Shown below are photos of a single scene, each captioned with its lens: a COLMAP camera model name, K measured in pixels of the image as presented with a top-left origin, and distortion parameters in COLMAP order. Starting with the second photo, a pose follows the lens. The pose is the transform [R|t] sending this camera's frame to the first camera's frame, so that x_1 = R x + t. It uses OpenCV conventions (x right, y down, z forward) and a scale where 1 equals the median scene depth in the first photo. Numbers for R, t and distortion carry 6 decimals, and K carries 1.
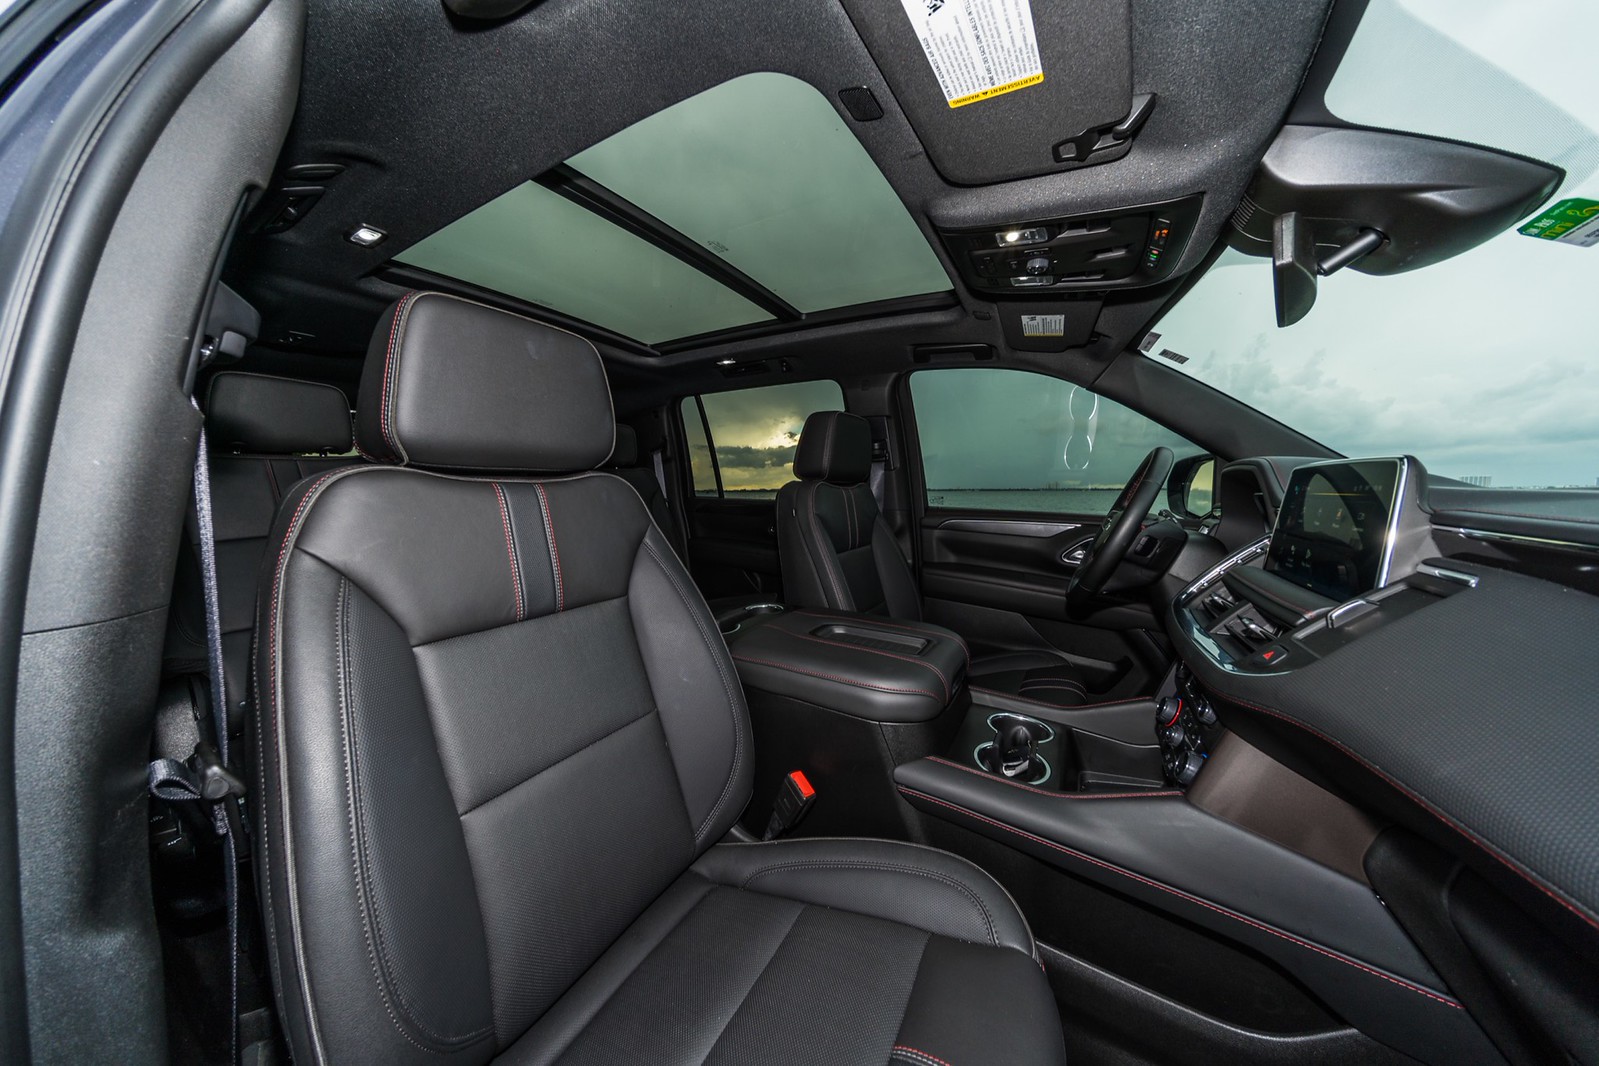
lens RADIAL K [[466.7, 0, 797.0], [0, 466.7, 530.5], [0, 0, 1]] dist [-0.000179, 0.000078]
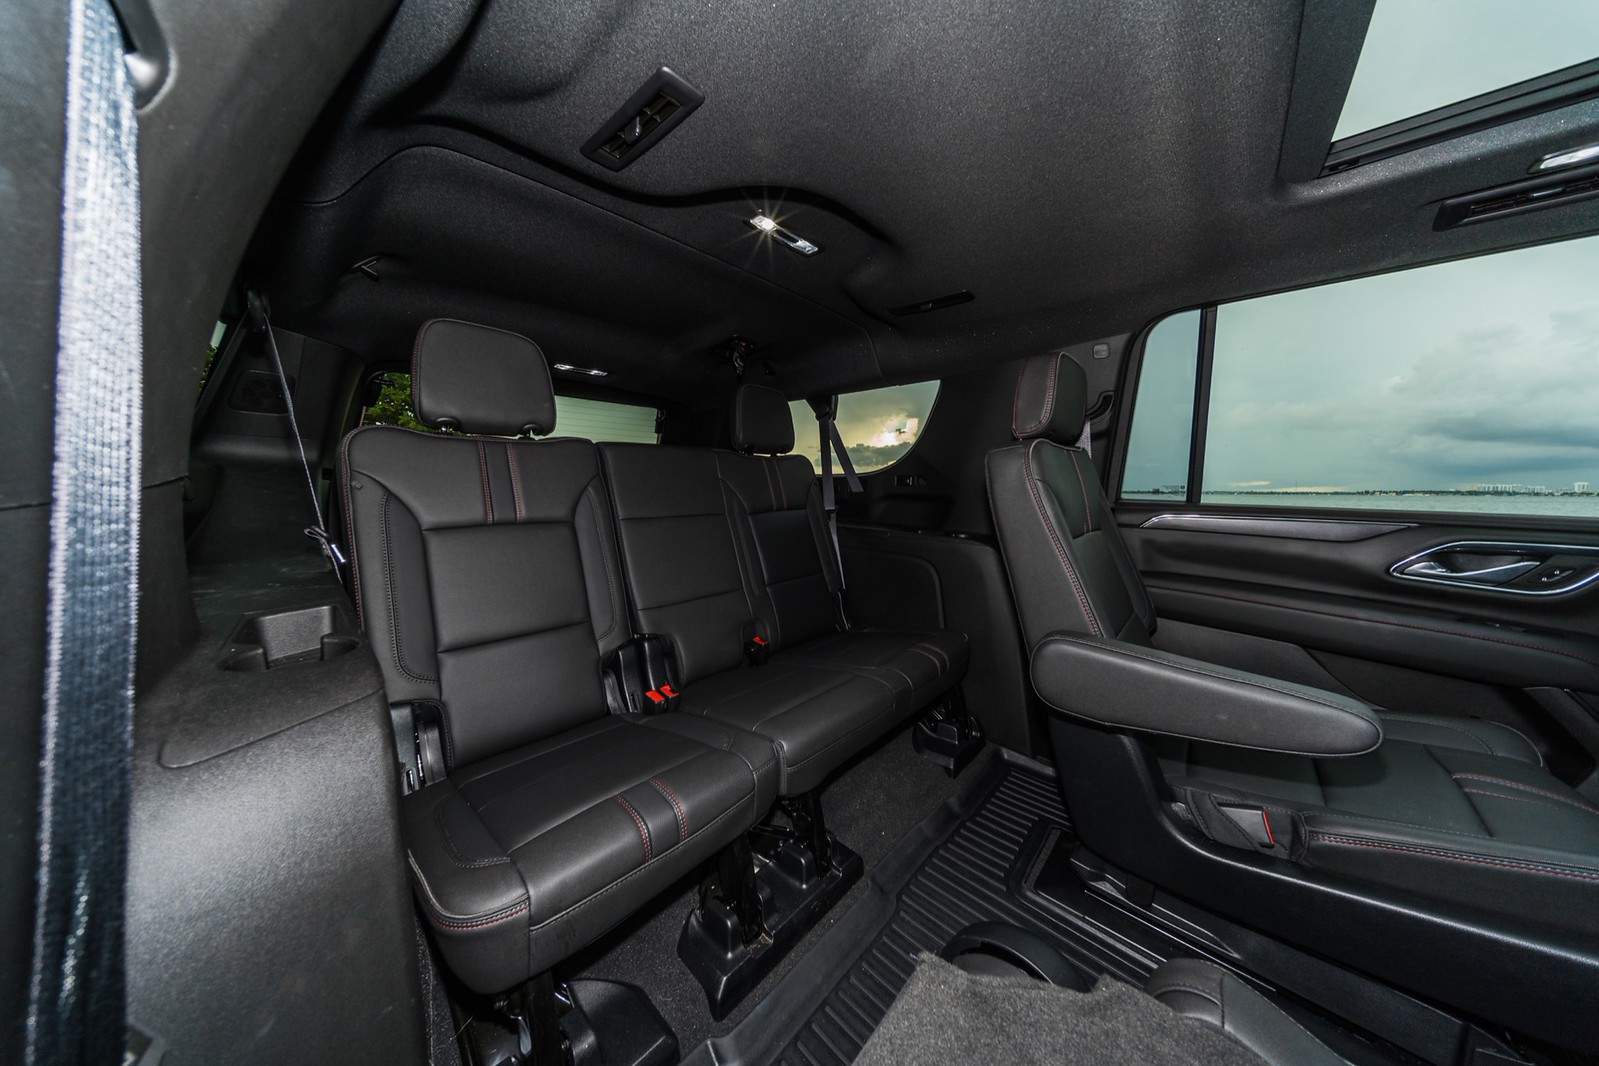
lens RADIAL K [[466.5, 0, 799.5], [0, 466.5, 533.0], [0, 0, 1]] dist [-0.000006, -0.000060]
pose [[0.978931, 0.029845, -0.201999, -1.823320], [-0.028593, 0.999550, 0.009113, -0.092348], [0.202180, -0.003146, 0.979343, 1.326480]]
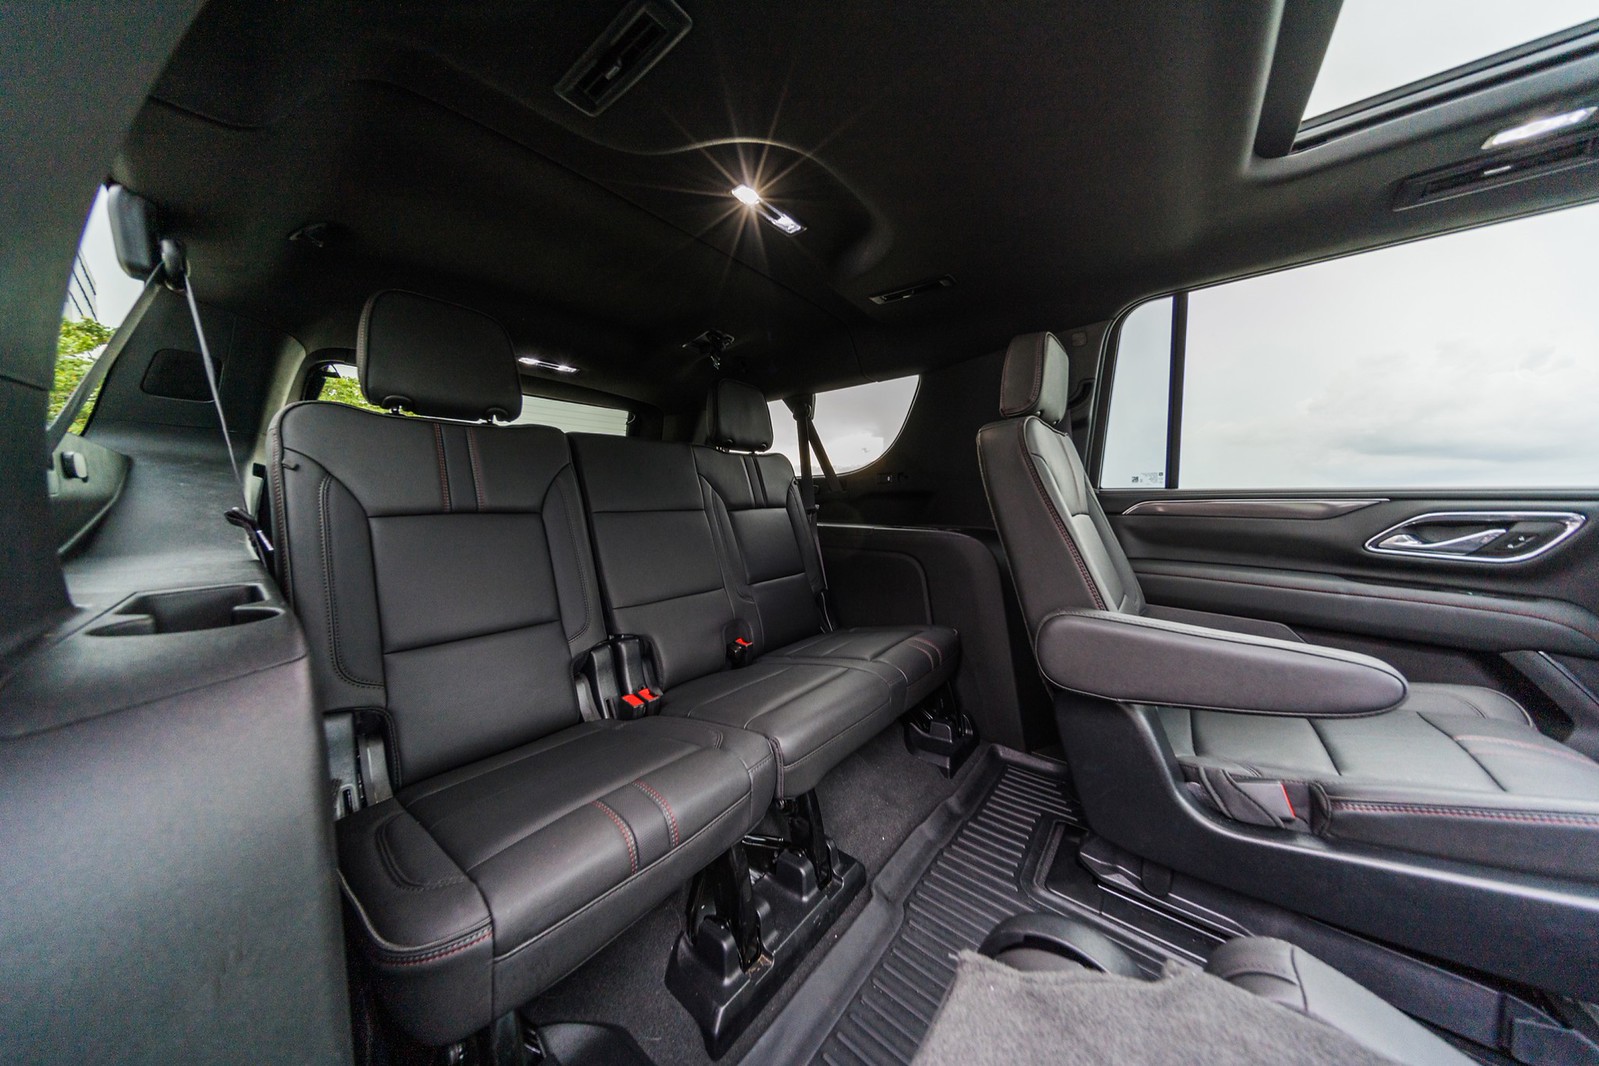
lens RADIAL K [[467.3, 0, 798.9], [0, 467.3, 531.3], [0, 0, 1]] dist [-0.000001, 0.000033]
pose [[0.989693, 0.002361, -0.143183, -1.889206], [-0.007158, 0.999430, -0.032991, 0.008433], [0.143024, 0.033676, 0.989146, 1.392831]]
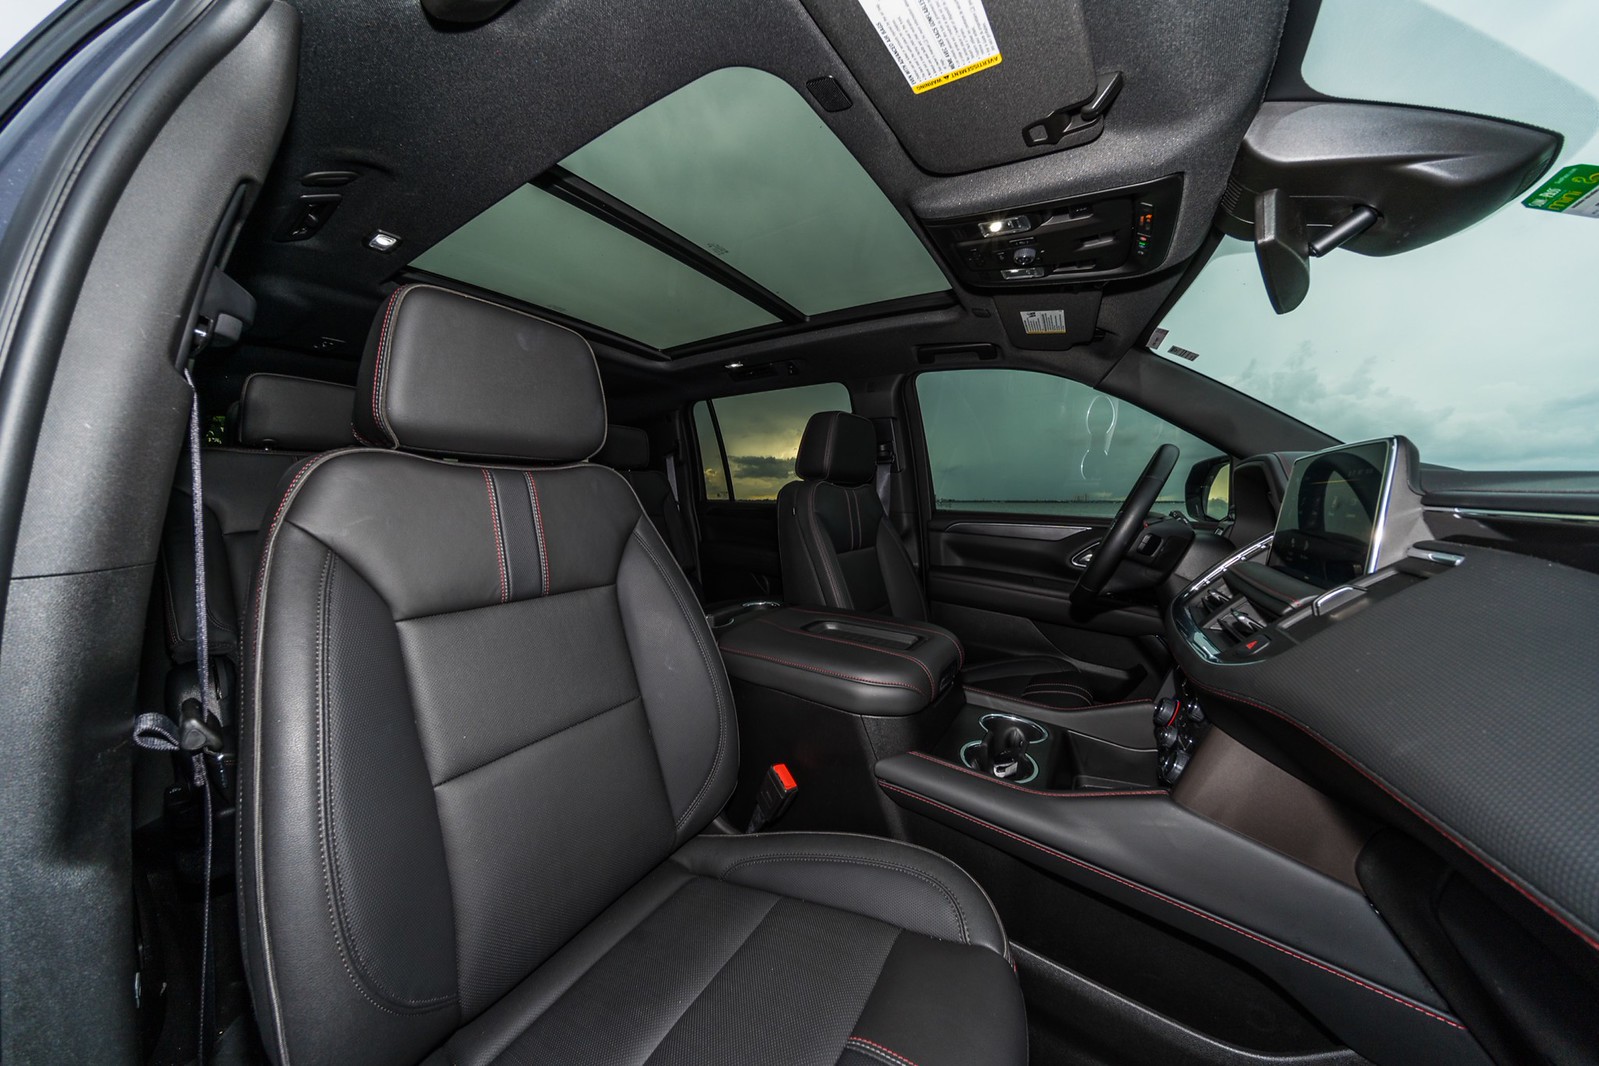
lens RADIAL K [[467.3, 0, 798.9], [0, 467.3, 531.3], [0, 0, 1]] dist [-0.000001, 0.000033]
pose [[0.998884, 0.009482, -0.046271, 0.106801], [-0.010498, 0.999708, -0.021761, 0.054966], [0.046051, 0.022223, 0.998692, -0.003086]]
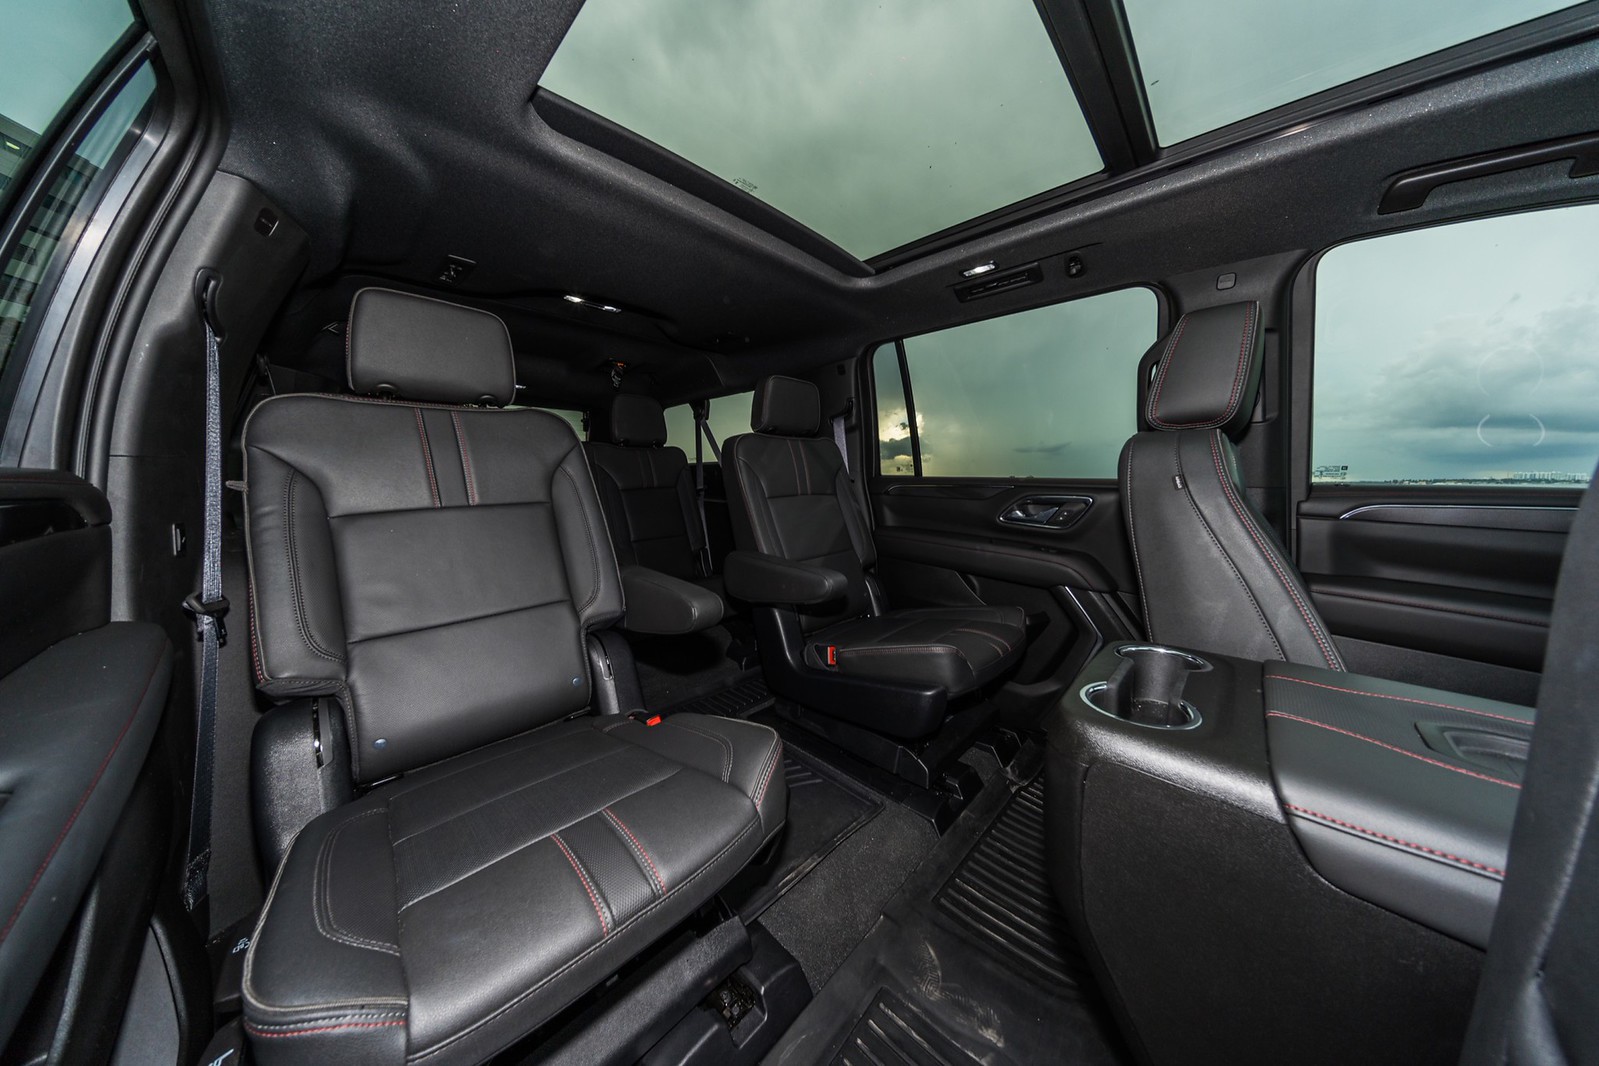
lens RADIAL K [[467.3, 0, 798.9], [0, 467.3, 531.3], [0, 0, 1]] dist [-0.000001, 0.000033]
pose [[0.976365, 0.022203, -0.214985, -0.674853], [-0.019550, 0.999704, 0.014462, 0.045963], [0.215242, -0.009917, 0.976510, 0.723712]]
